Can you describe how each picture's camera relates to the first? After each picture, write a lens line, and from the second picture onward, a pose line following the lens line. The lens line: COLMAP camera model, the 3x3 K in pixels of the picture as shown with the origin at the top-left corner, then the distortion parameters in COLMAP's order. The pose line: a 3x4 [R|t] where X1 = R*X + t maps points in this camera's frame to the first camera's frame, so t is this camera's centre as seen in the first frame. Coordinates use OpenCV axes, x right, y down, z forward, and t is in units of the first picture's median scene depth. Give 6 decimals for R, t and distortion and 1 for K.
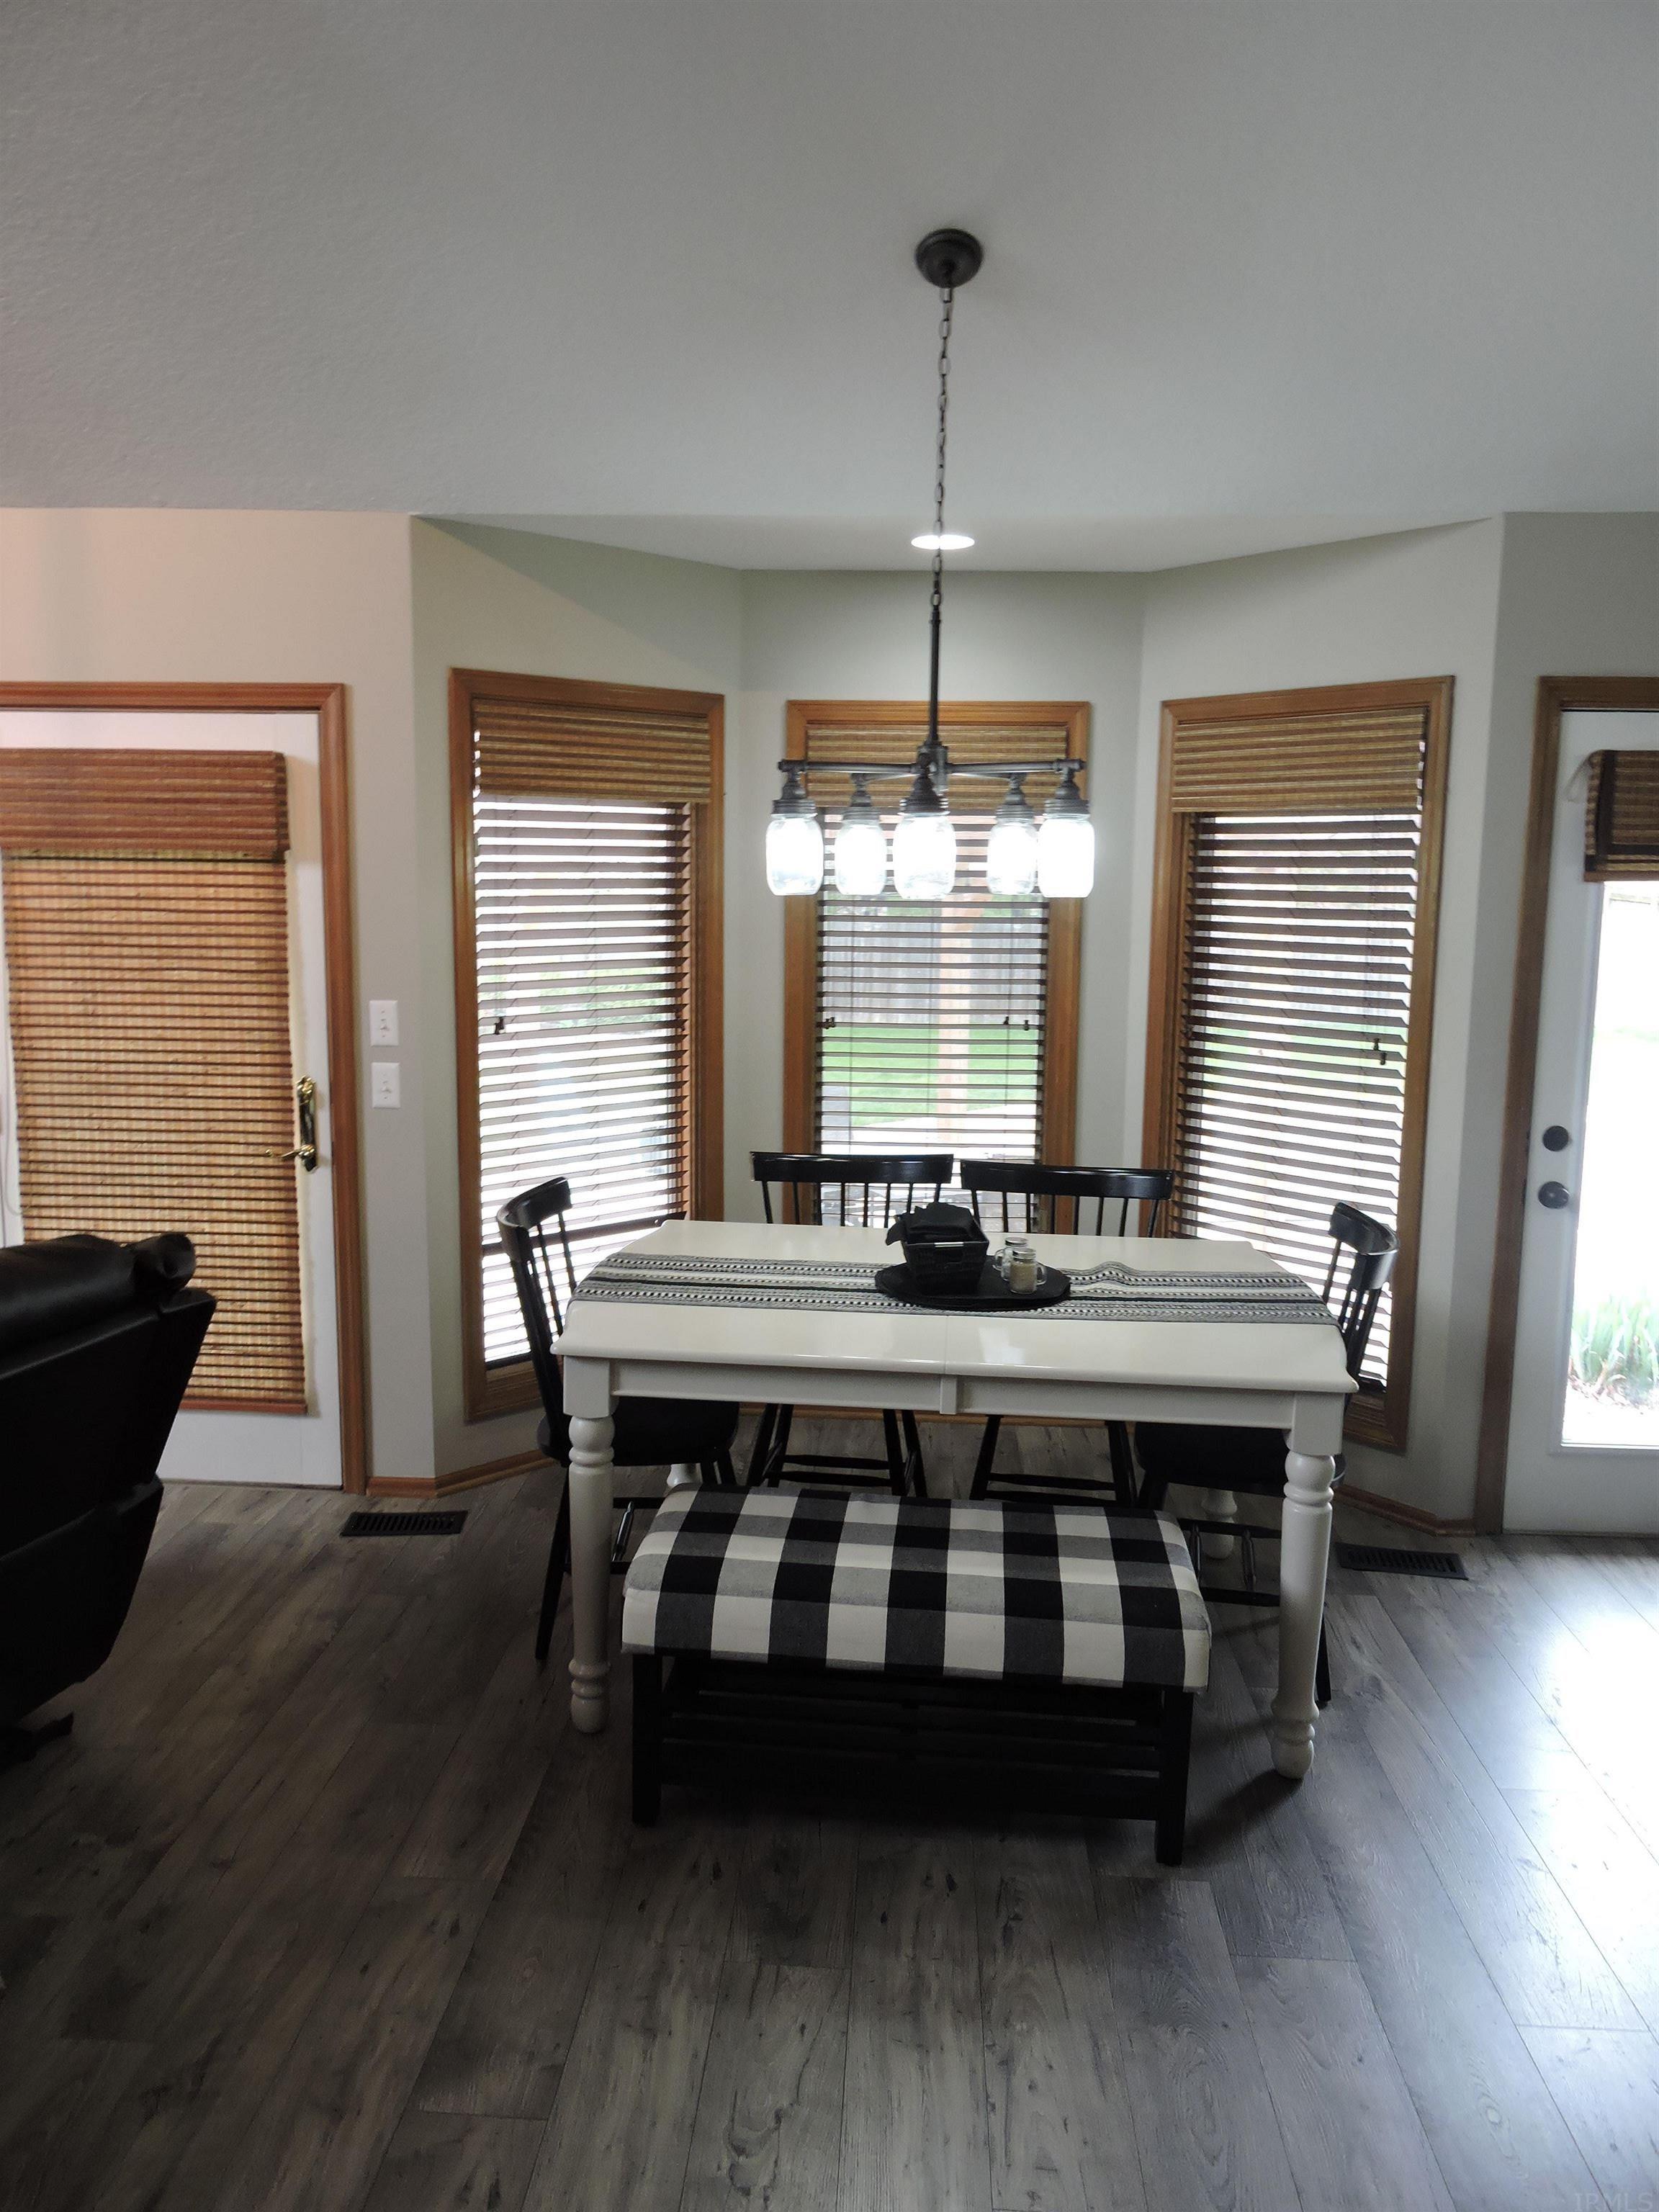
lens RADIAL K [[1571.8, 0, 824.8], [0, 1571.8, 1109.5], [0, 0, 1]] dist [0.003484, -0.011538]
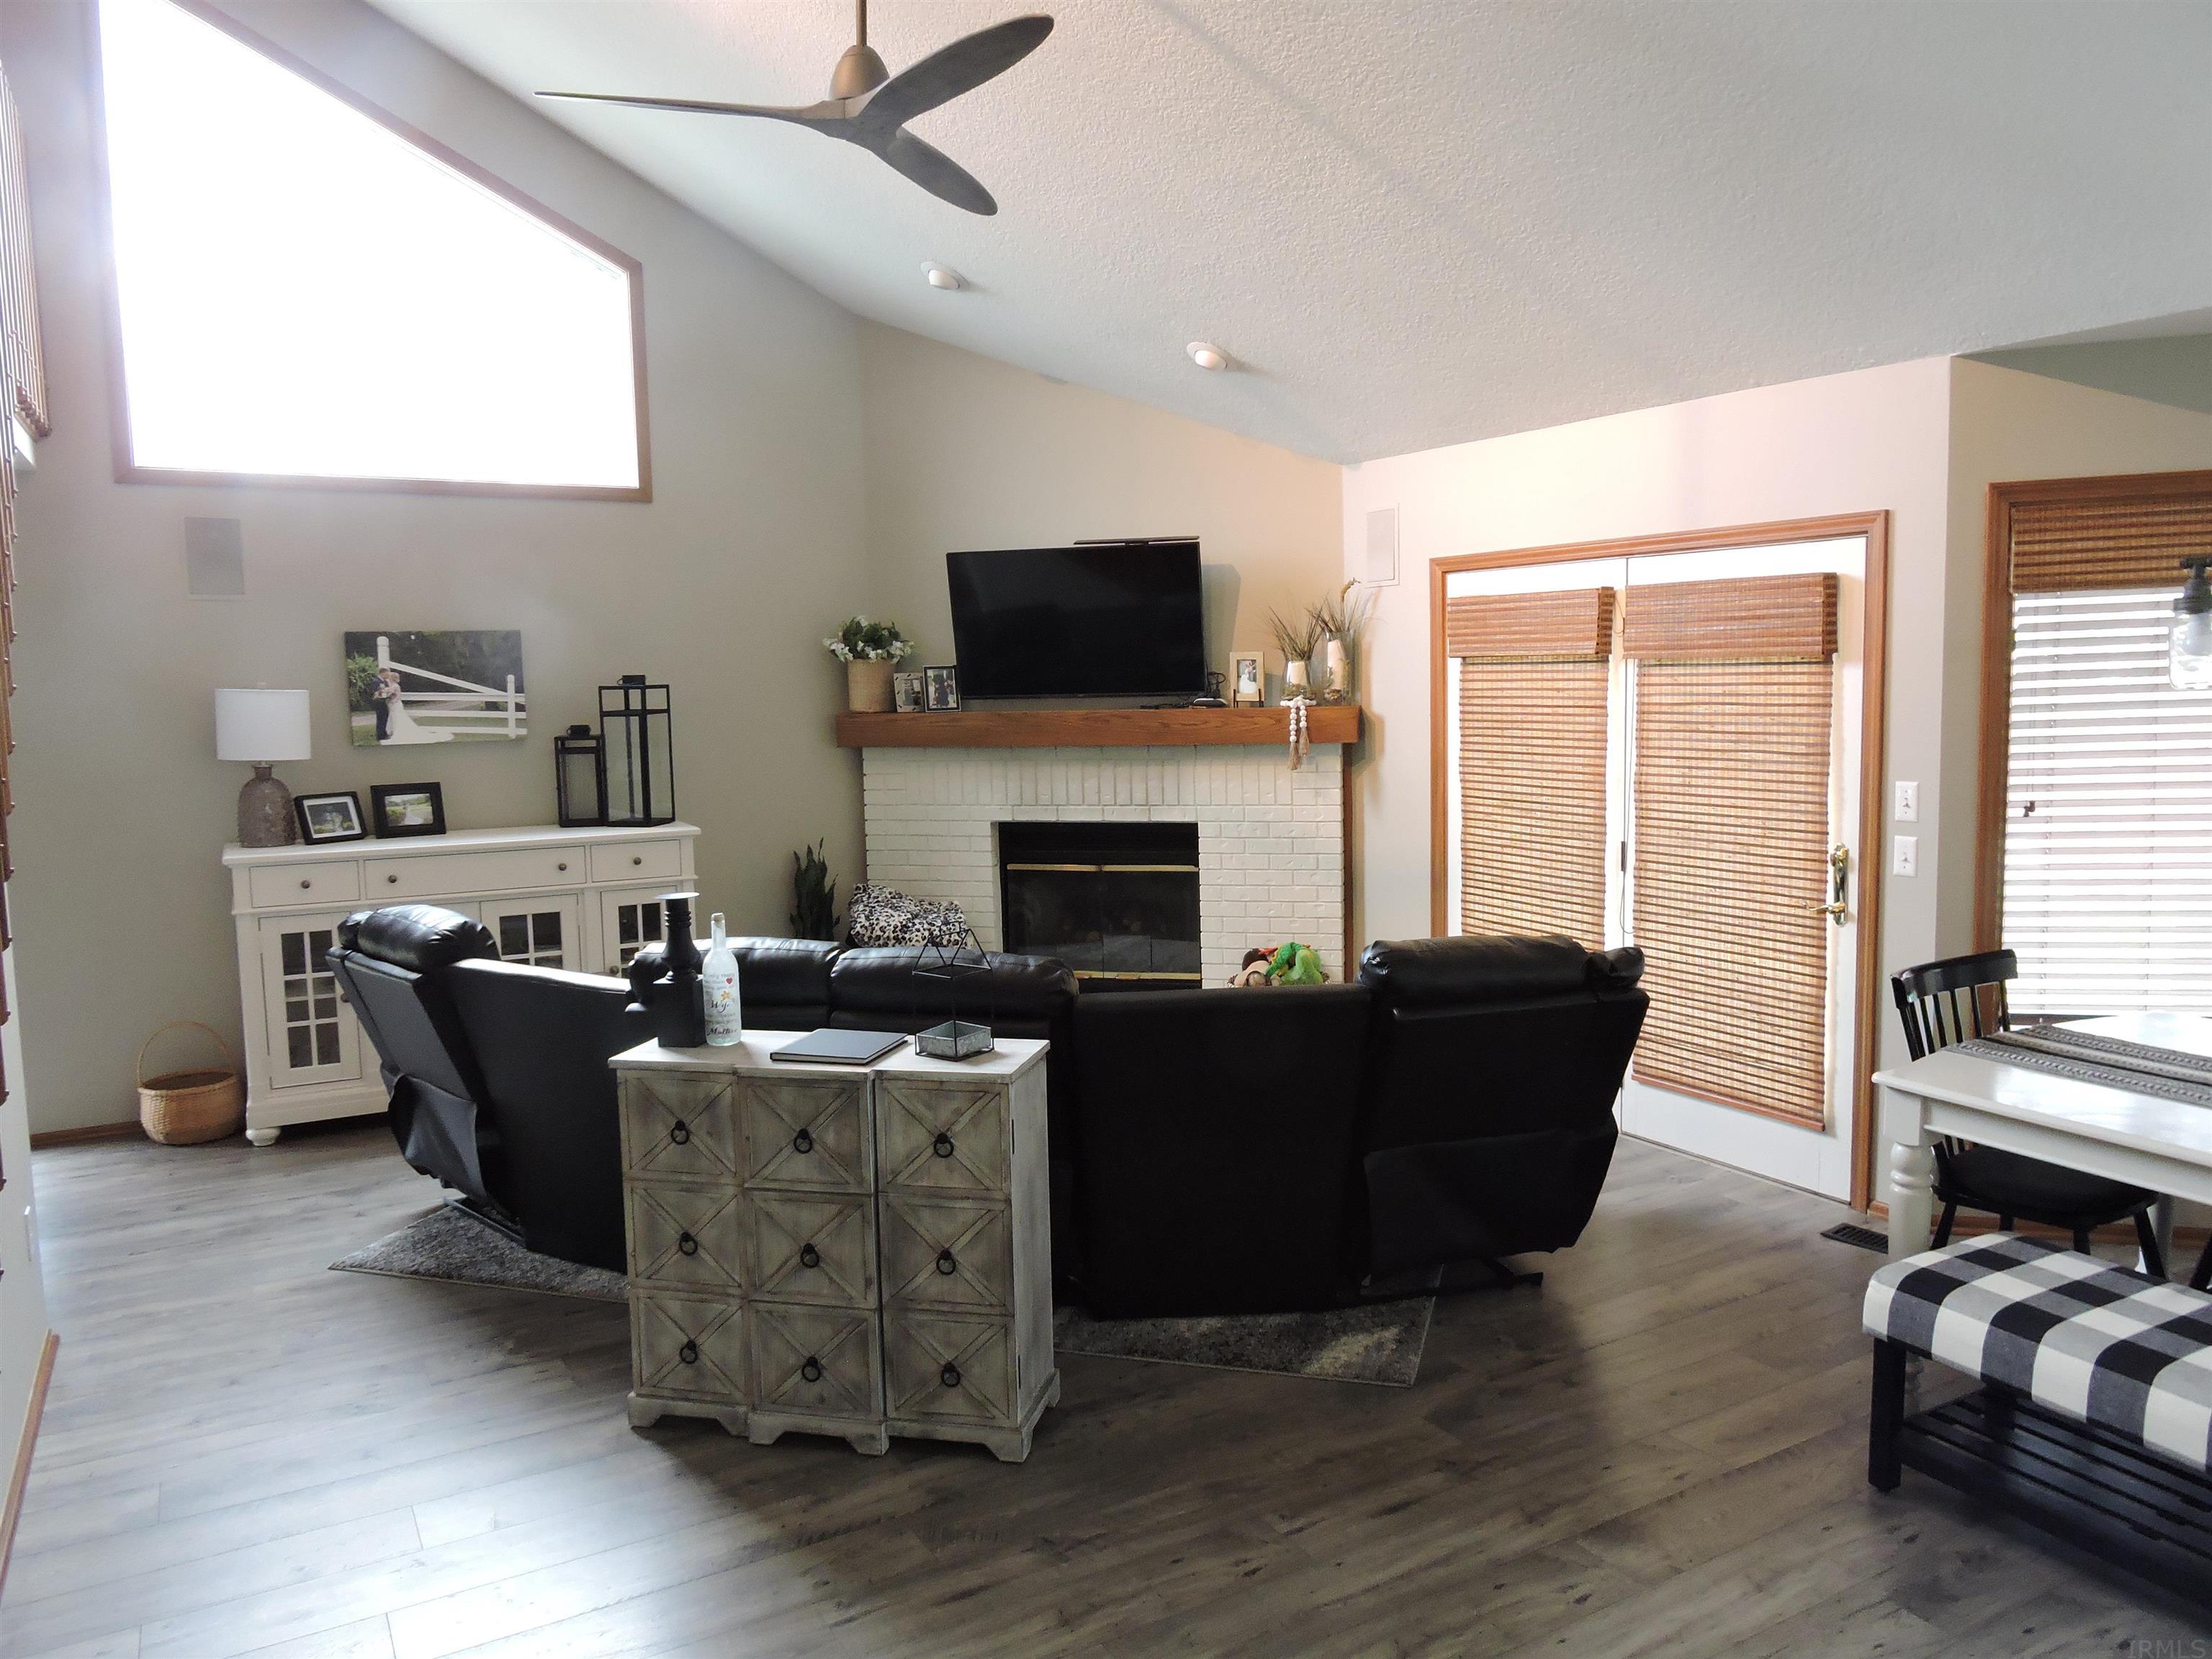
lens RADIAL K [[1571.8, 0, 1110.1], [0, 1571.8, 825.9], [0, 0, 1]] dist [0.003484, -0.011538]
pose [[0.555910, 0.055711, -0.829374, 0.340399], [-0.081951, 0.996564, 0.012012, -0.003785], [0.827193, 0.061290, 0.558565, -0.108419]]
